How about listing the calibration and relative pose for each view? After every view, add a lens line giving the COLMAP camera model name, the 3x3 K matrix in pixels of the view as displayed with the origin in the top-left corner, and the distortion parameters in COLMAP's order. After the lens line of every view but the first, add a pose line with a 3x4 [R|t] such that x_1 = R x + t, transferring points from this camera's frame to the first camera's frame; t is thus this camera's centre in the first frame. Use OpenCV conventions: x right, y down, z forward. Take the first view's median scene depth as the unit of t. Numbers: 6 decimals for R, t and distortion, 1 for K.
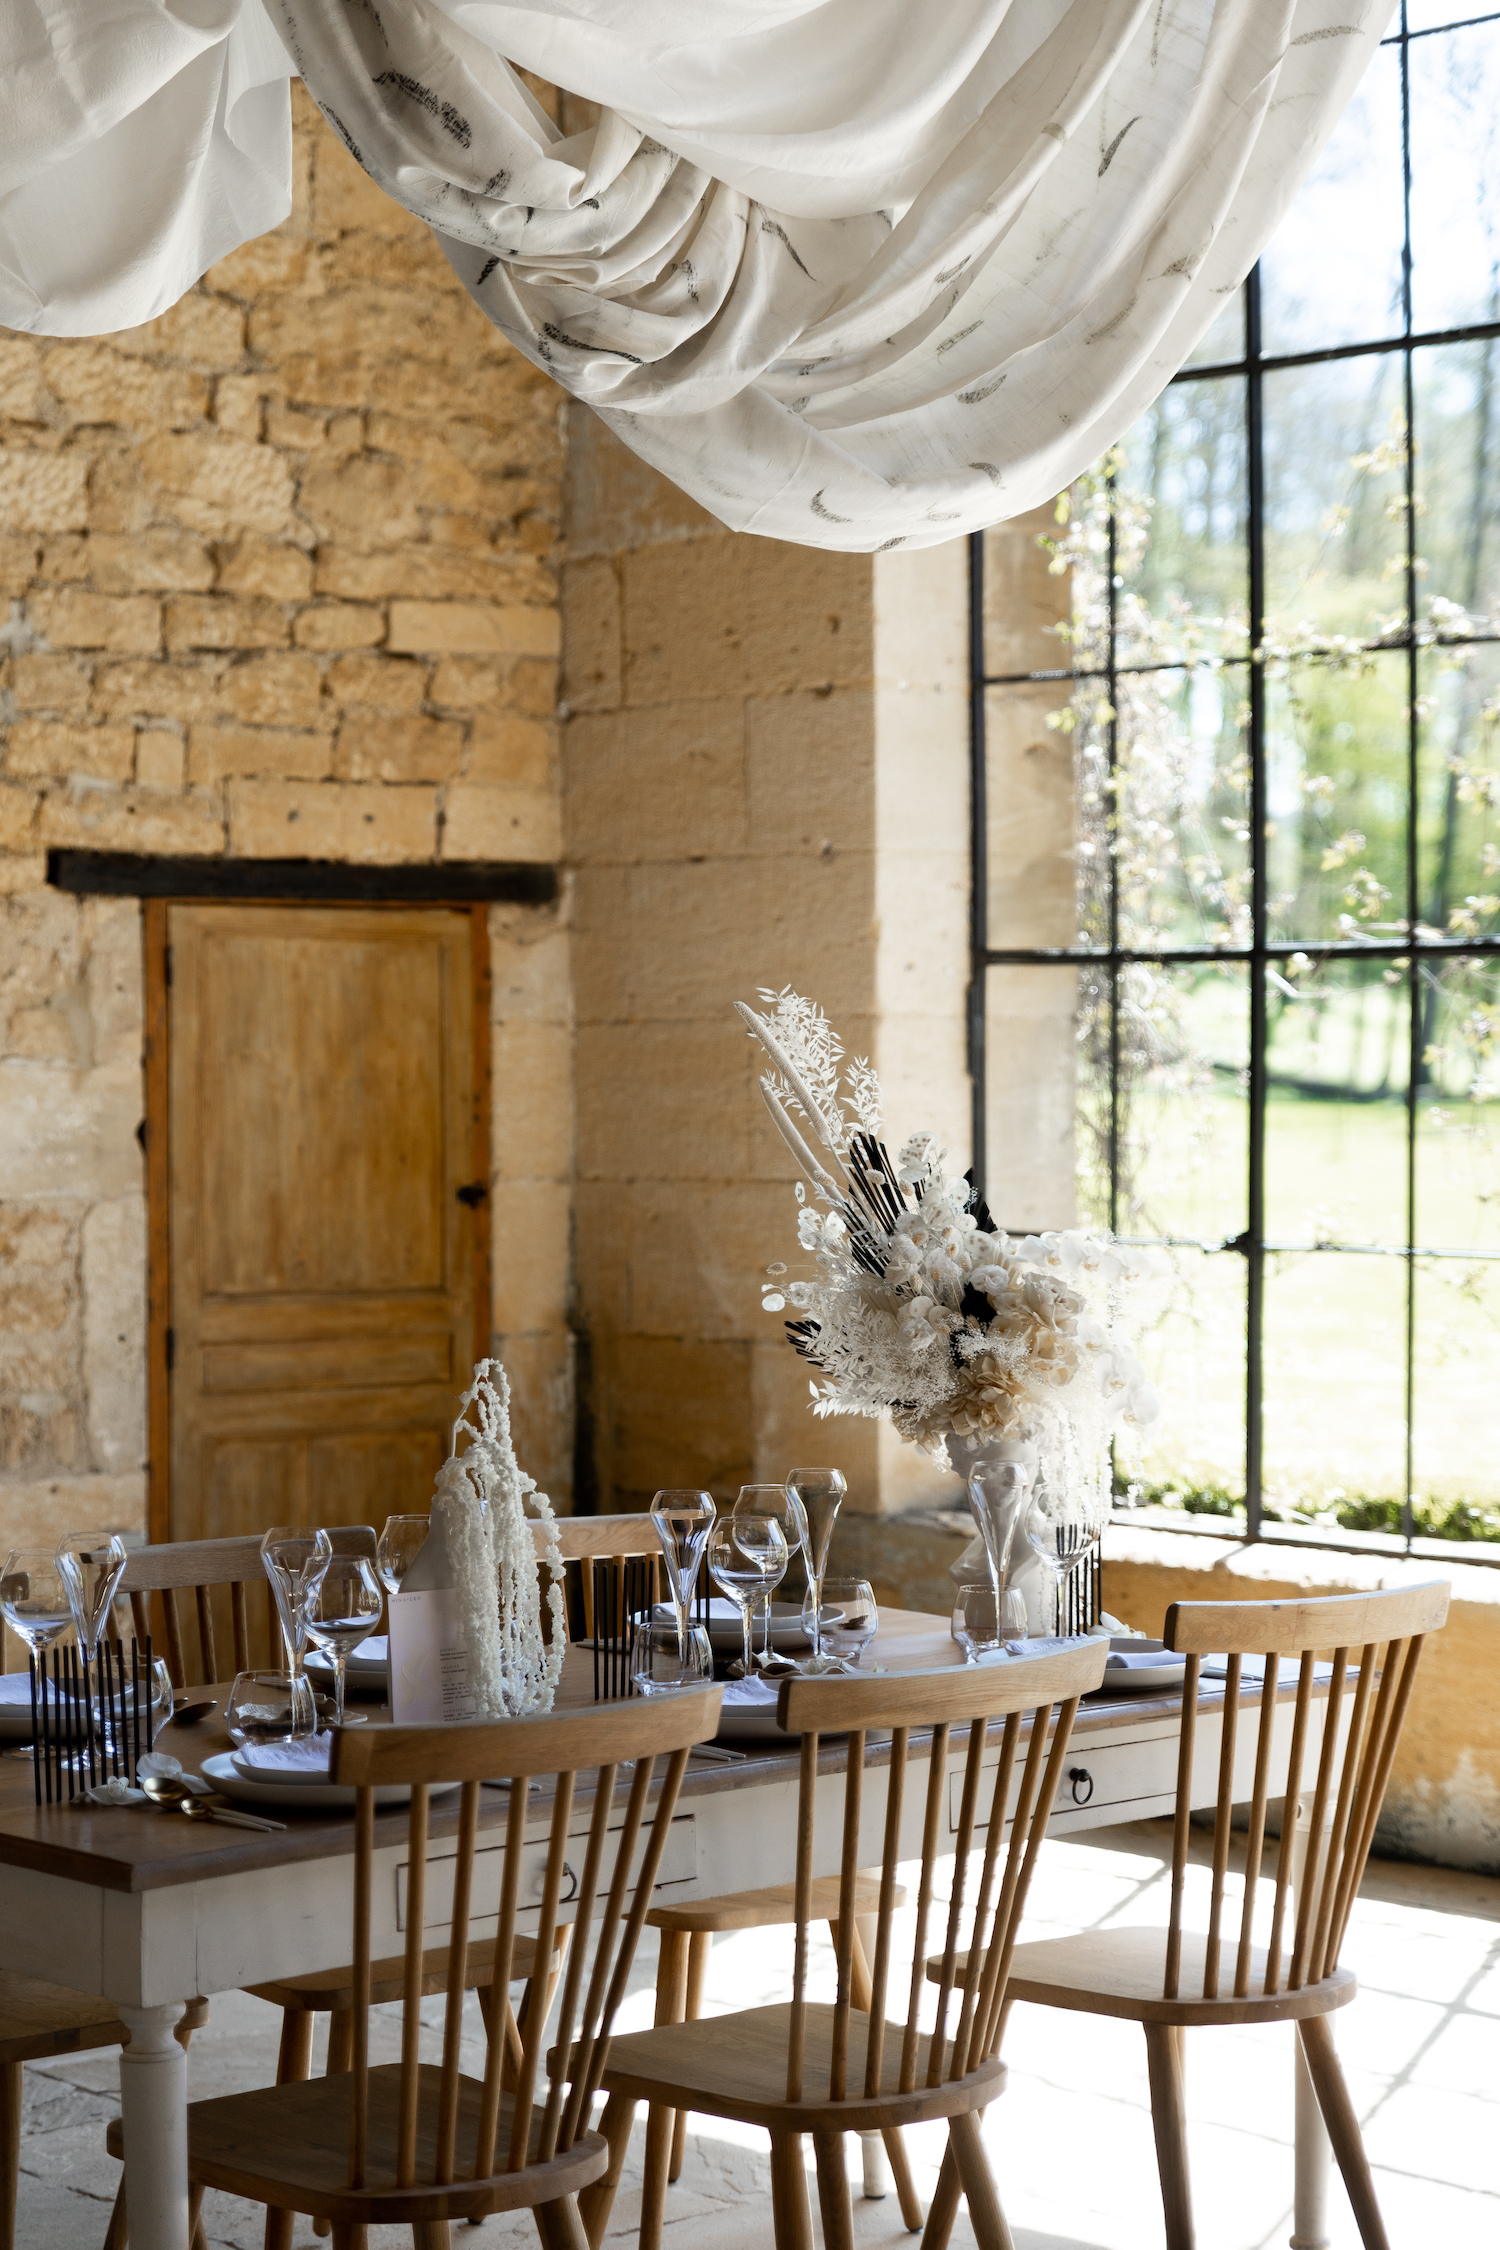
lens RADIAL K [[4336.2, 0, 750.0], [0, 4336.2, 1125.0], [0, 0, 1]] dist [0.002759, -0.044309]
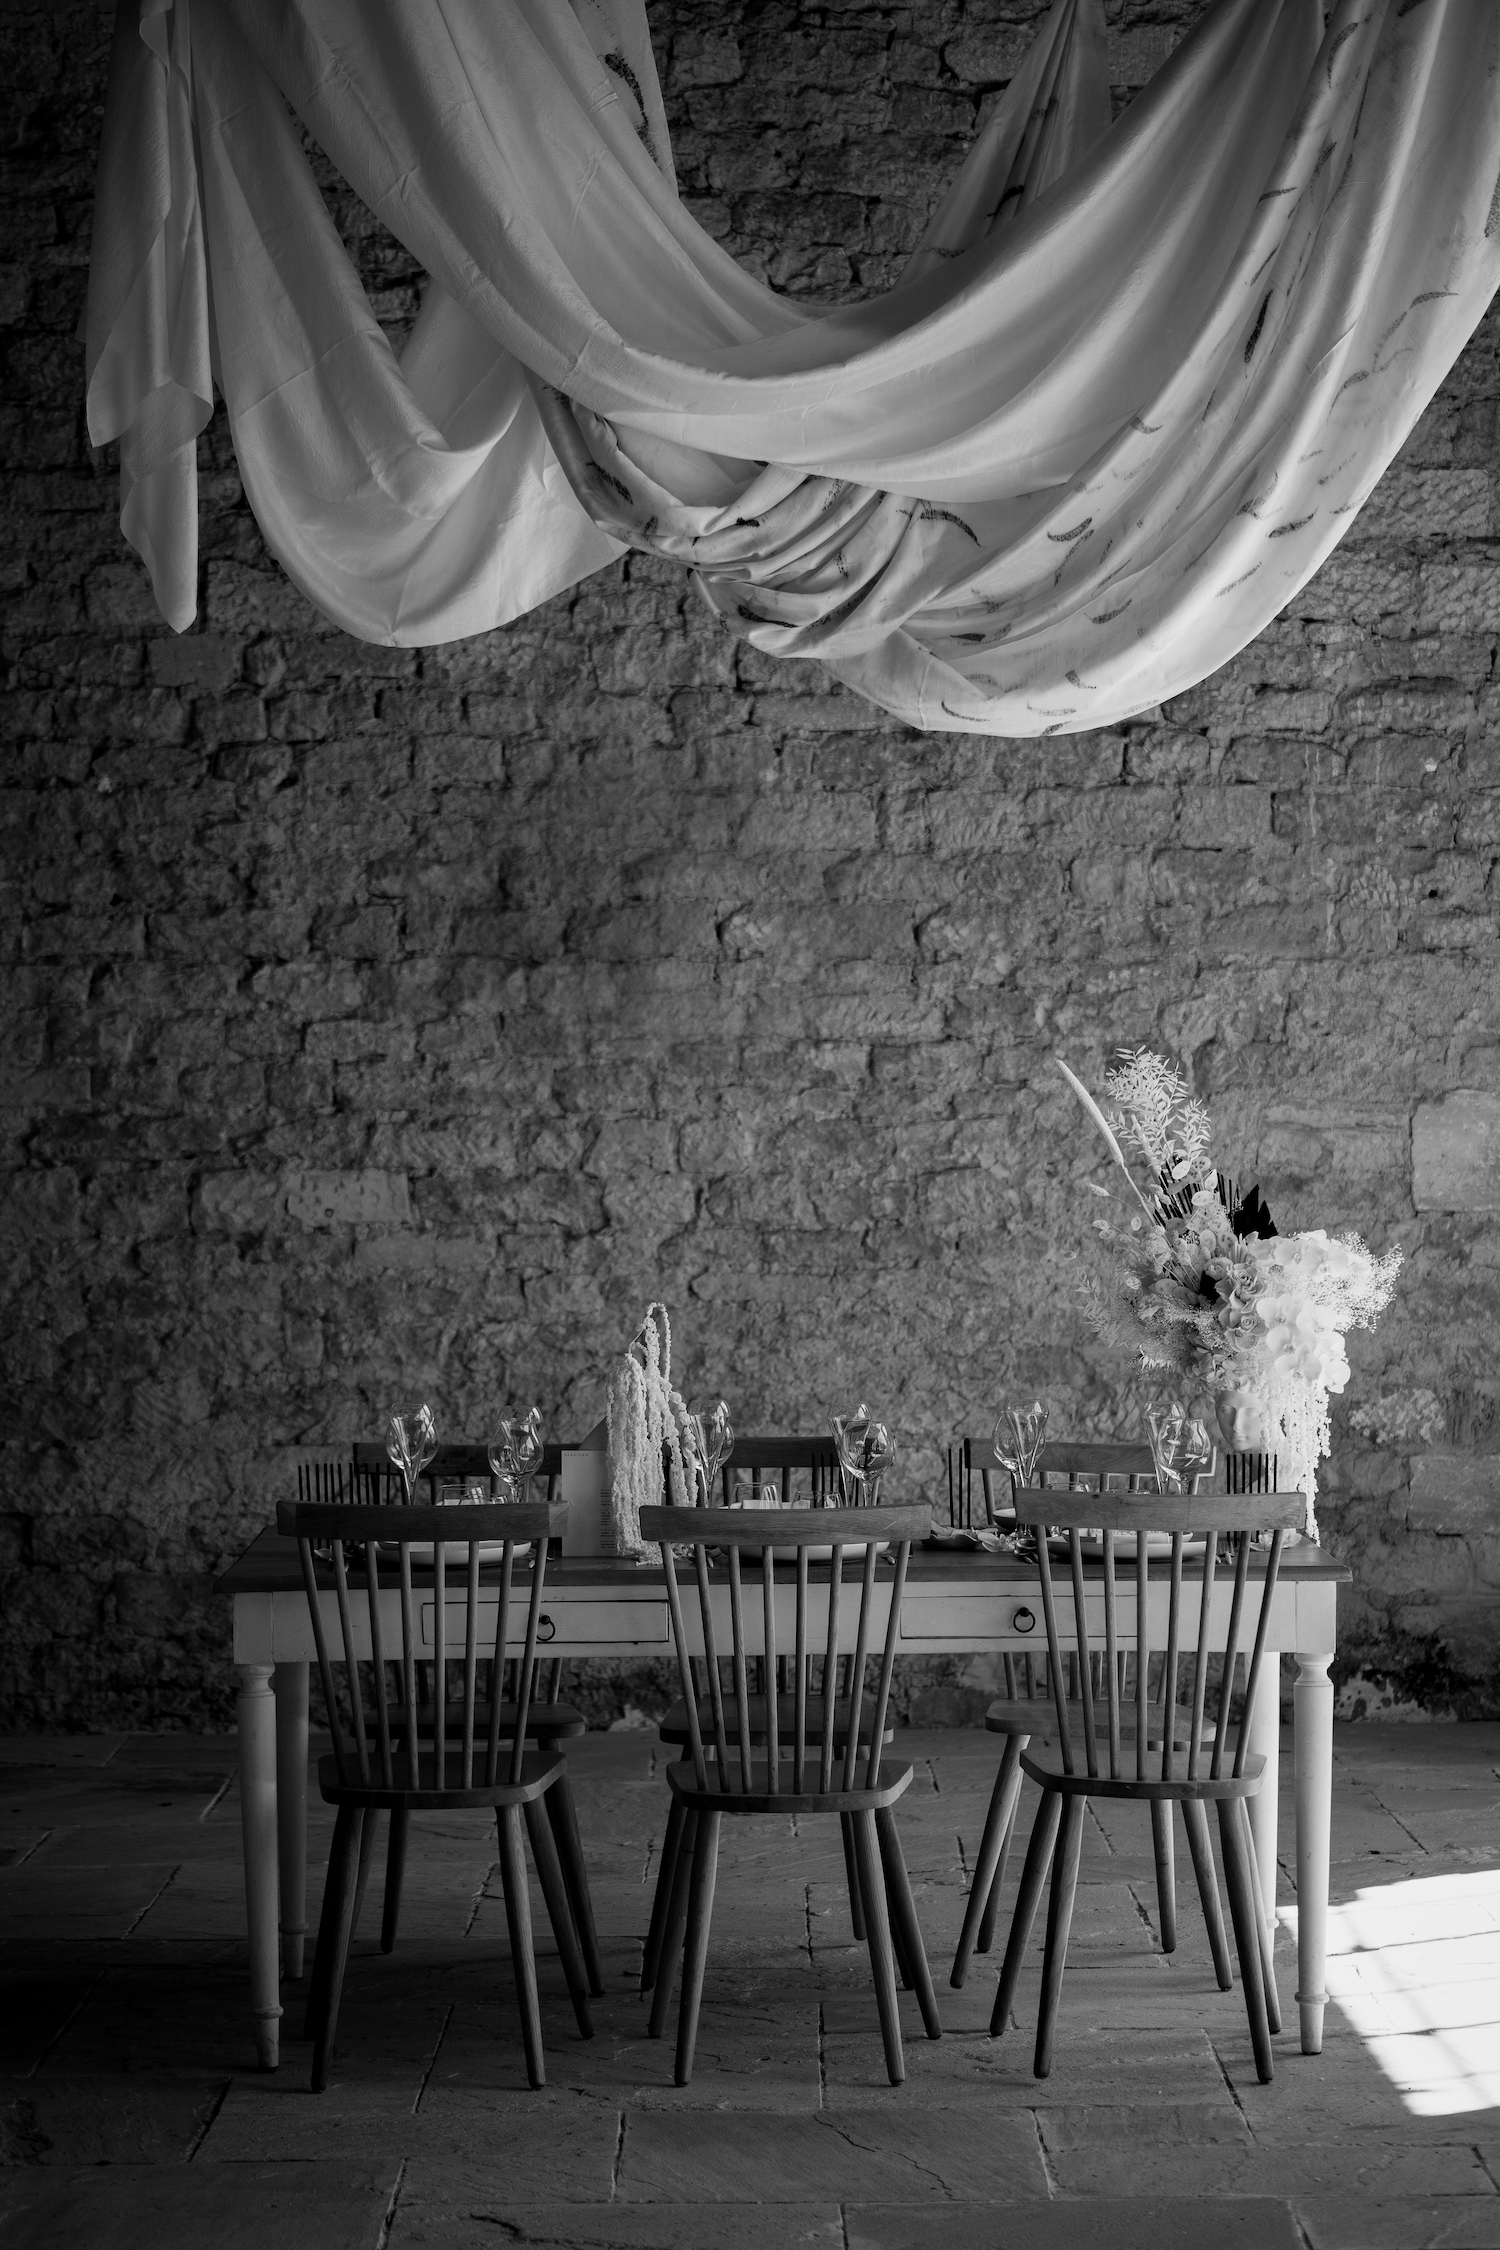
lens RADIAL K [[5416.8, 0, 797.2], [0, 5416.8, 1193.7], [0, 0, 1]] dist [0.029289, 0.554750]
pose [[0.746024, 0.013916, -0.665774, 0.649890], [-0.007462, 0.999894, 0.012538, -0.004230], [0.665878, -0.004386, 0.746048, -0.197709]]
